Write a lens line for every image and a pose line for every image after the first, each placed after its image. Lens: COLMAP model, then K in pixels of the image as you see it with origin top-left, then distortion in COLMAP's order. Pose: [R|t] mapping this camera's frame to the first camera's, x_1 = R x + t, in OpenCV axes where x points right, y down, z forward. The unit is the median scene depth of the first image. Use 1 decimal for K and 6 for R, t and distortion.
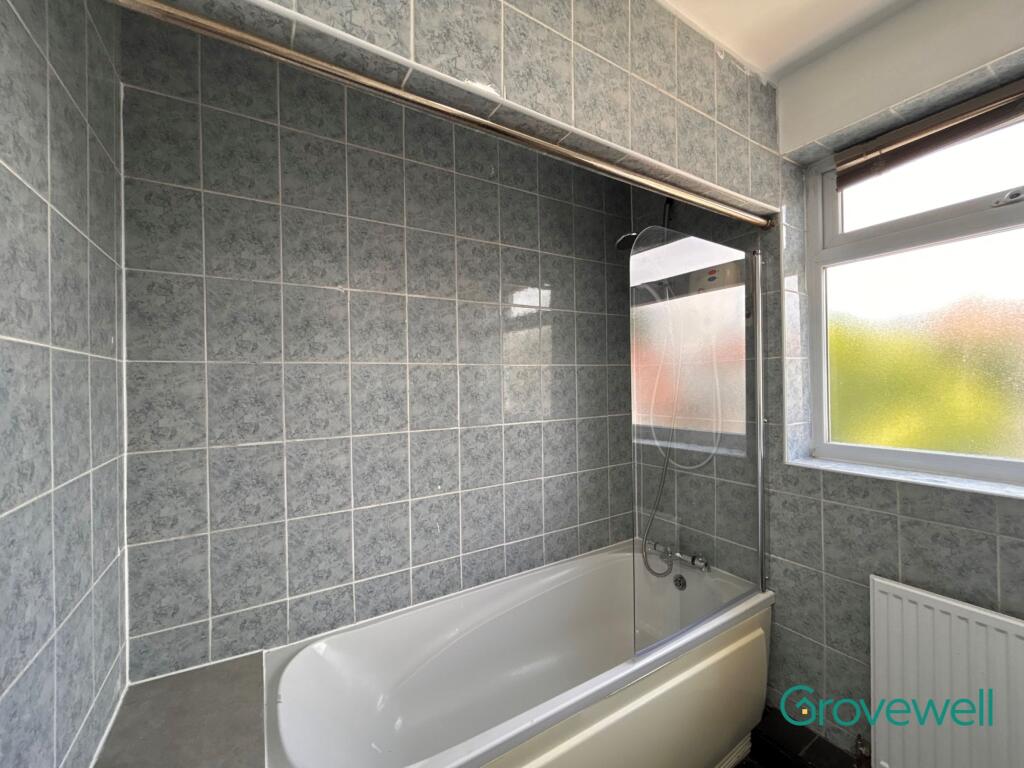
lens RADIAL K [[417.0, 0, 512.9], [0, 417.0, 382.3], [0, 0, 1]] dist [-0.003248, 0.004447]
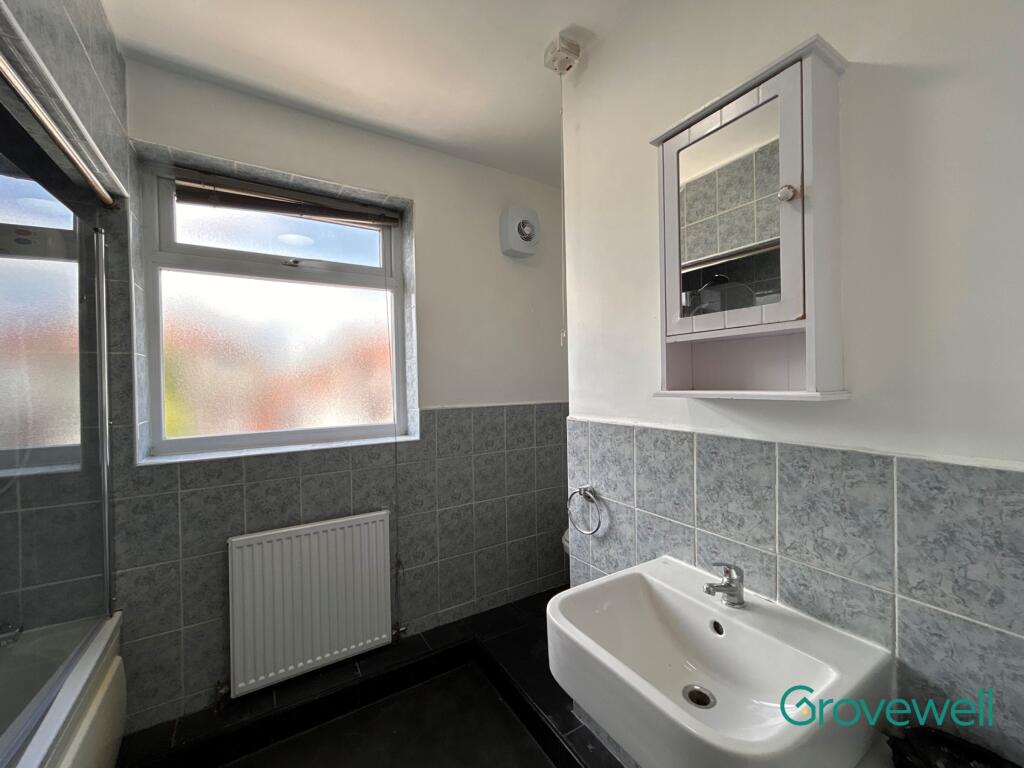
lens RADIAL K [[417.0, 0, 512.9], [0, 417.0, 382.3], [0, 0, 1]] dist [-0.003248, 0.004447]
pose [[-0.007907, 0.007543, 0.999940, -0.295976], [0.015507, 0.999852, -0.007420, 0.025960], [-0.999848, 0.015447, -0.008023, 0.150033]]
